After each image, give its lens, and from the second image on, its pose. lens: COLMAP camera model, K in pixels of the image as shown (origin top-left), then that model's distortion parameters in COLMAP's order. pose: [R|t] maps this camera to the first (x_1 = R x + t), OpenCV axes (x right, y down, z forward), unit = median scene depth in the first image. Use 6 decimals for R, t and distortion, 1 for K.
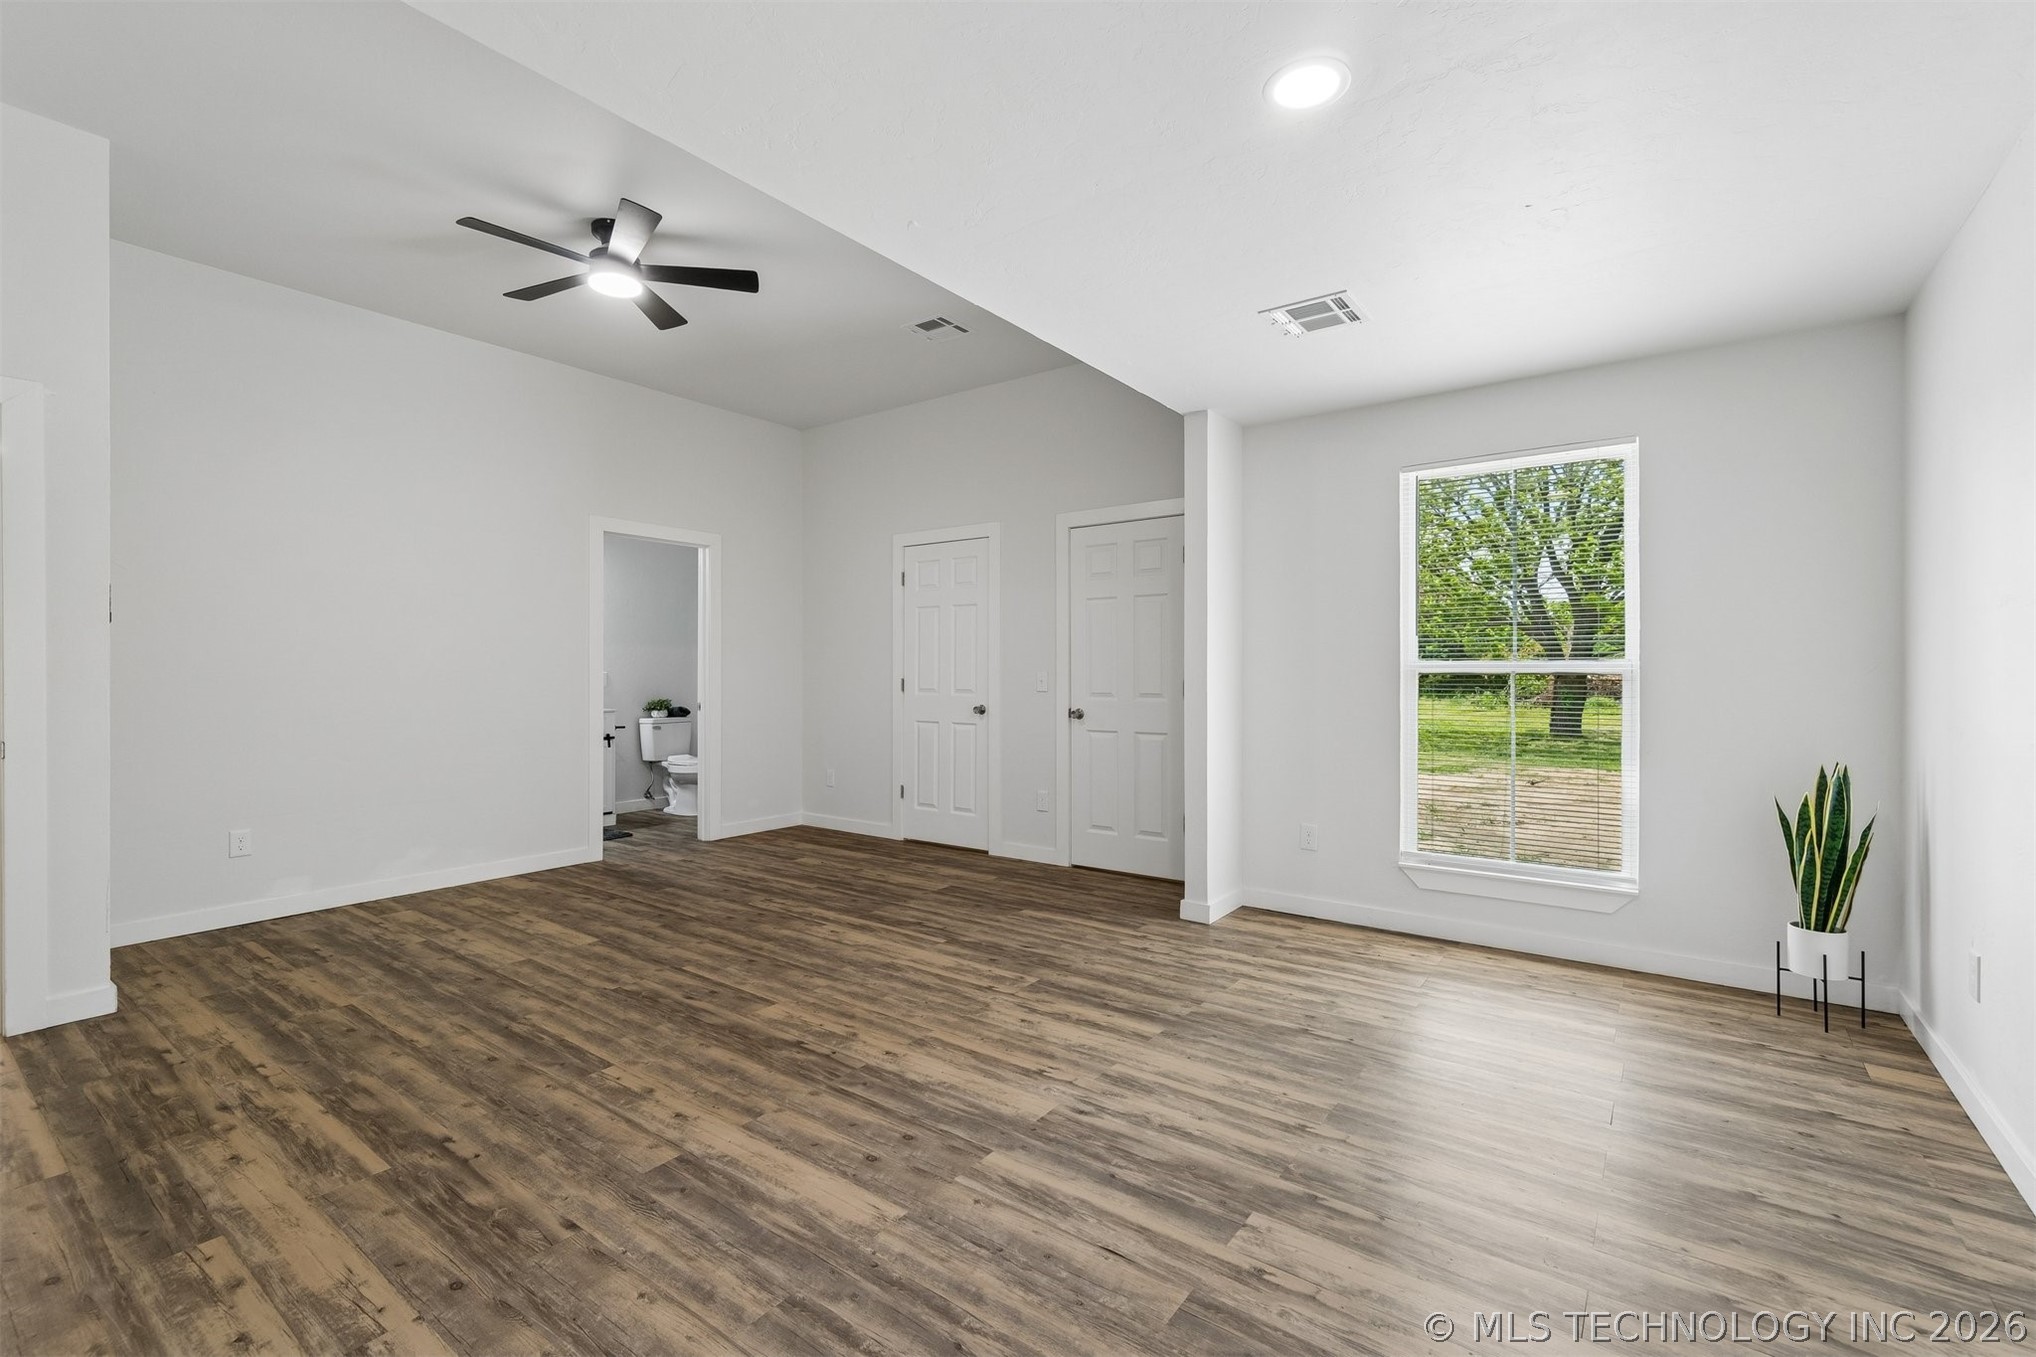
lens RADIAL K [[885.3, 0, 1012.5], [0, 885.3, 680.1], [0, 0, 1]] dist [0.002089, 0.002003]
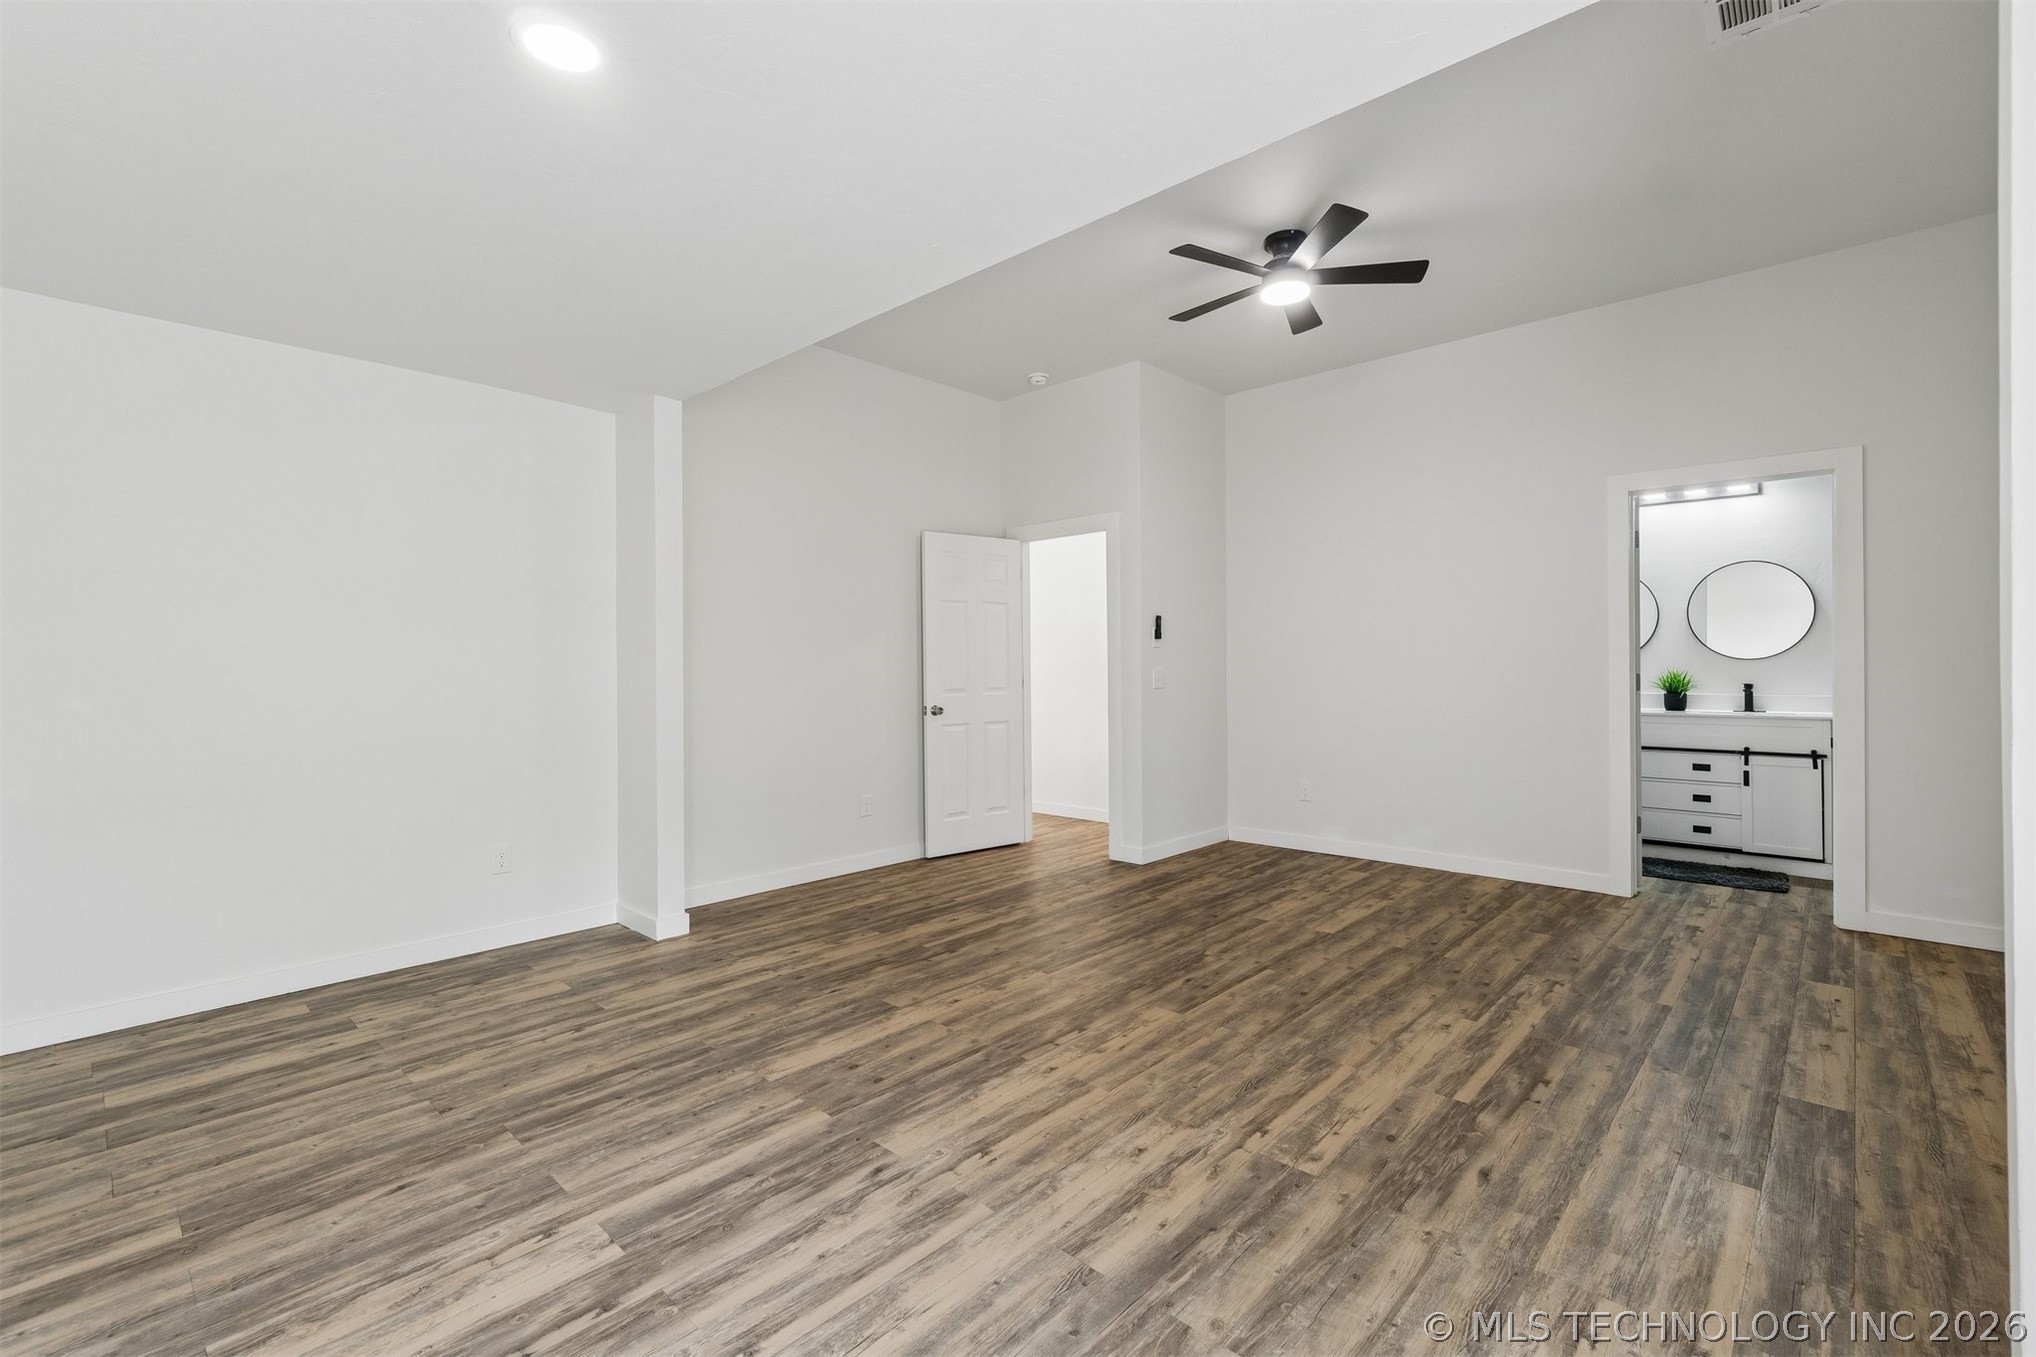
lens RADIAL K [[885.3, 0, 1017.6], [0, 885.3, 667.3], [0, 0, 1]] dist [0.002089, 0.002003]
pose [[-0.110627, 0.002155, -0.993860, 0.749585], [-0.004030, 0.999988, 0.002617, -0.013893], [0.993854, 0.004295, -0.110617, 0.982731]]
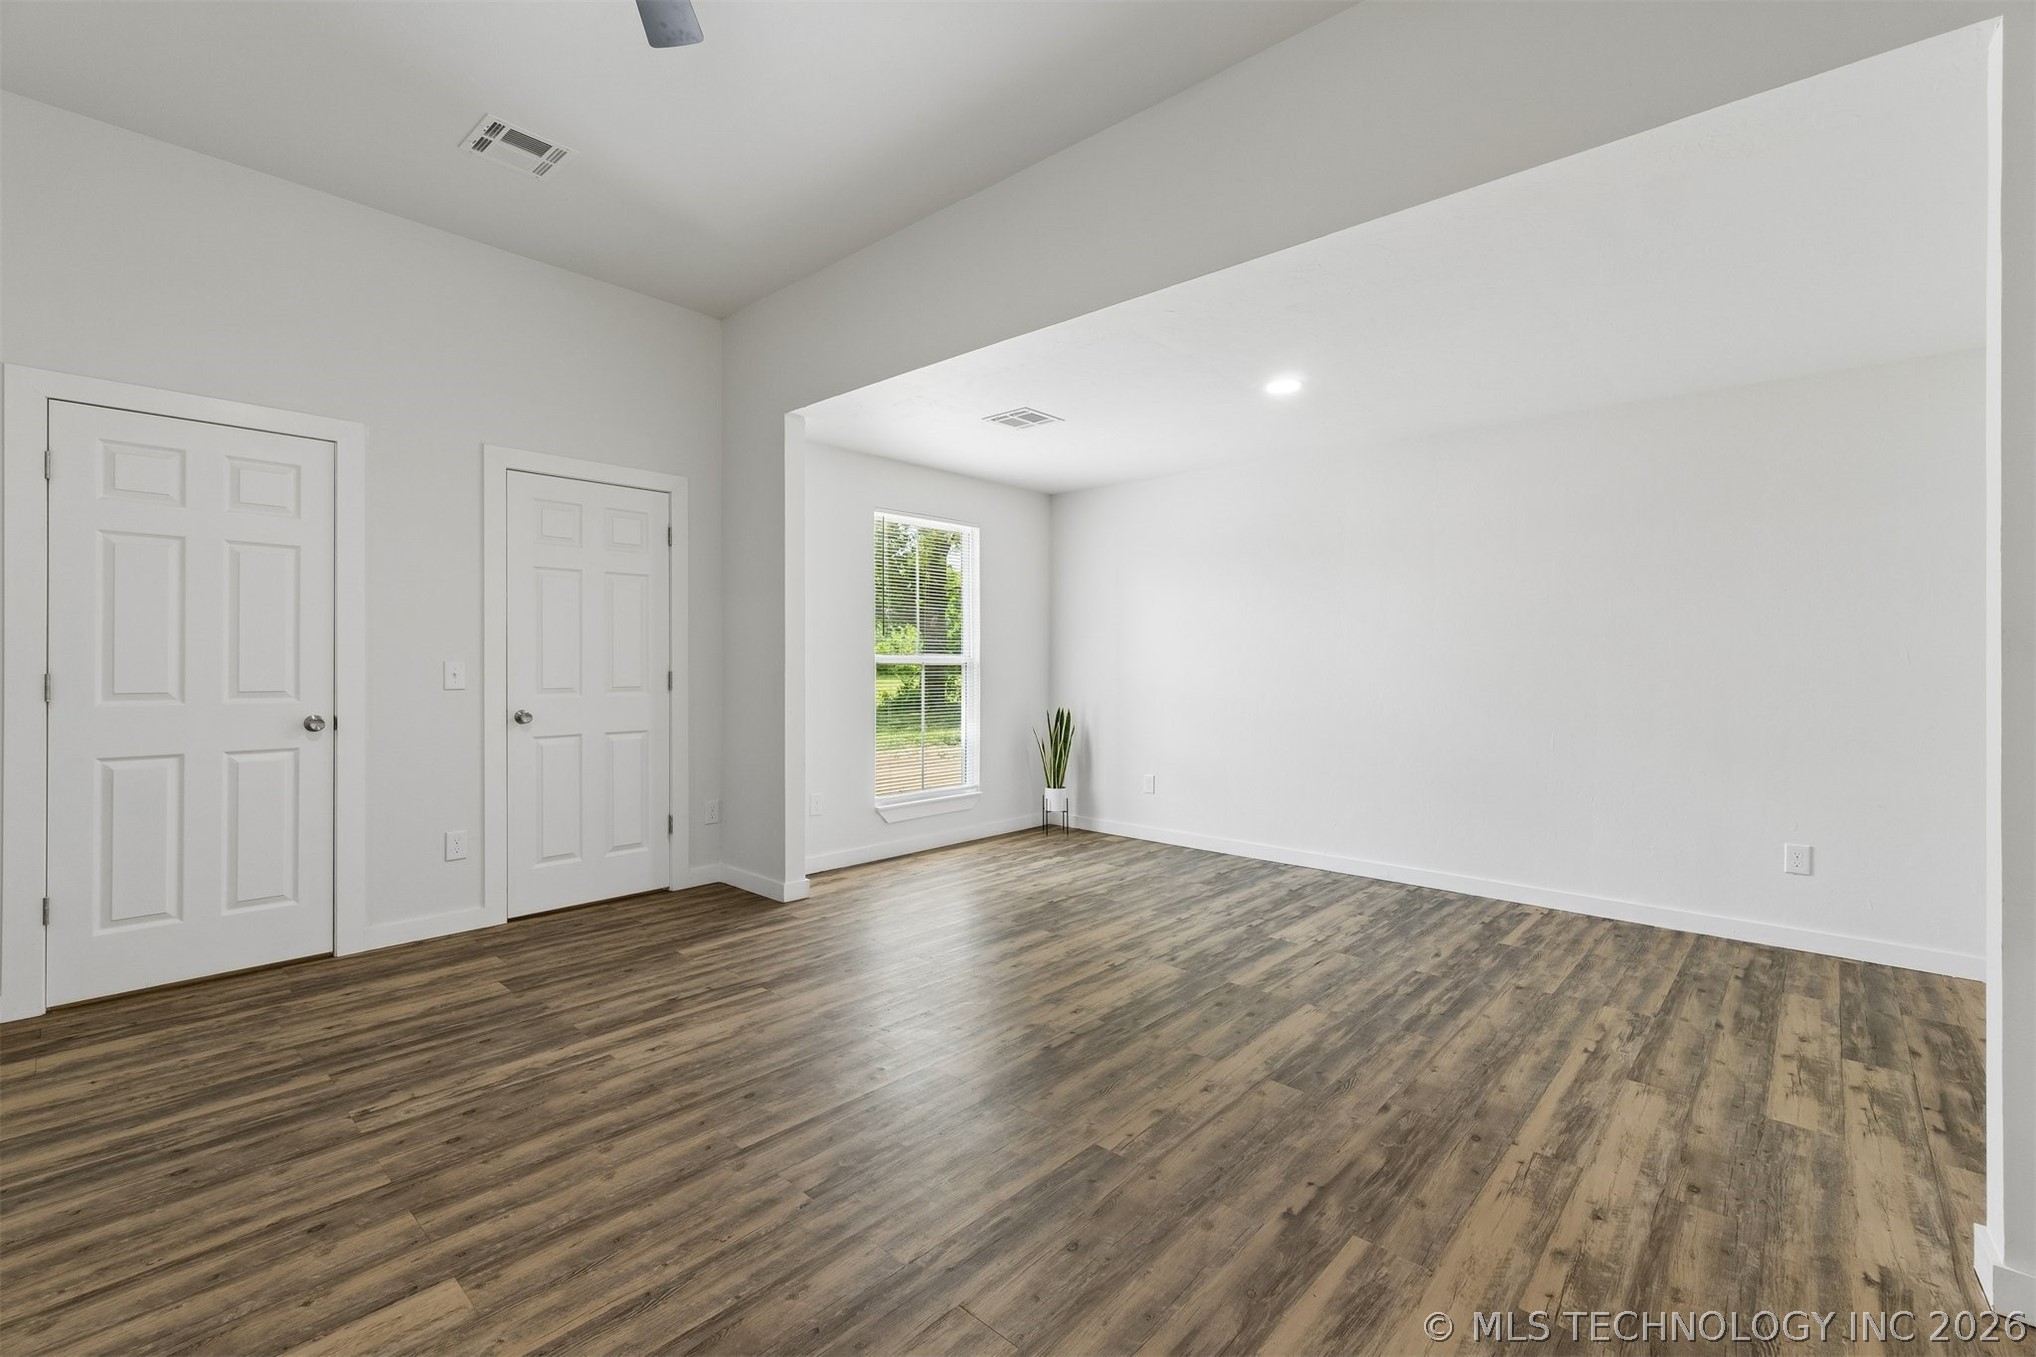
lens RADIAL K [[885.3, 0, 1023.7], [0, 885.3, 667.8], [0, 0, 1]] dist [0.002089, 0.002003]
pose [[0.090121, -0.005626, 0.995915, -1.137740], [0.004883, 0.999975, 0.005207, -0.009972], [-0.995919, 0.004394, 0.090146, 0.886656]]
